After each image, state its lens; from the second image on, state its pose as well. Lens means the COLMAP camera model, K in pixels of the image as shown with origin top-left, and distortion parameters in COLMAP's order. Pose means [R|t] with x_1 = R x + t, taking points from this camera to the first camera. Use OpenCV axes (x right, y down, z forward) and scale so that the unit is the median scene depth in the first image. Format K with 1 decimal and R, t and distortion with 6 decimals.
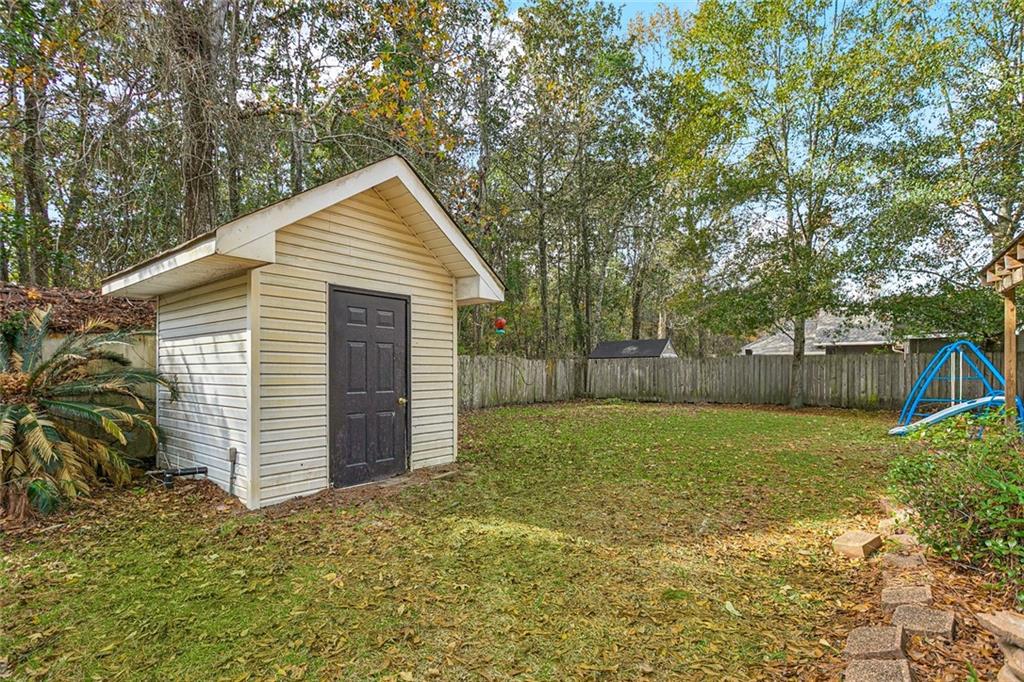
lens RADIAL K [[496.4, 0, 519.5], [0, 496.4, 367.4], [0, 0, 1]] dist [0.002534, -0.000238]
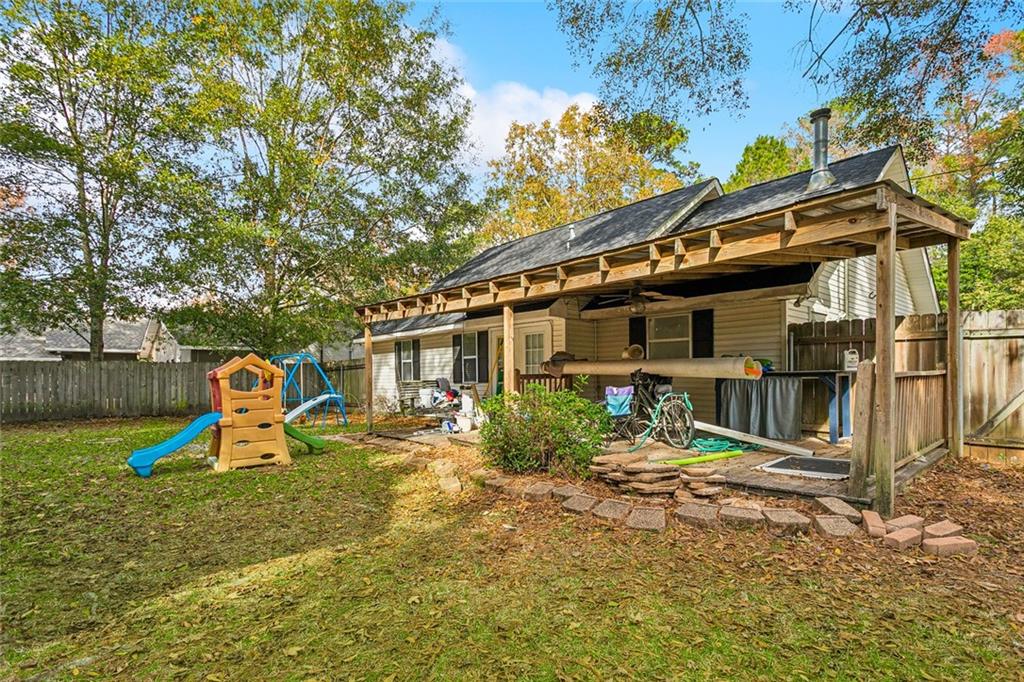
lens RADIAL K [[496.4, 0, 517.8], [0, 496.4, 377.7], [0, 0, 1]] dist [0.002534, -0.000238]
pose [[0.197820, -0.001461, 0.980237, -0.167498], [0.000726, 0.999999, 0.001344, 0.004829], [-0.980238, 0.000445, 0.197821, 0.108028]]
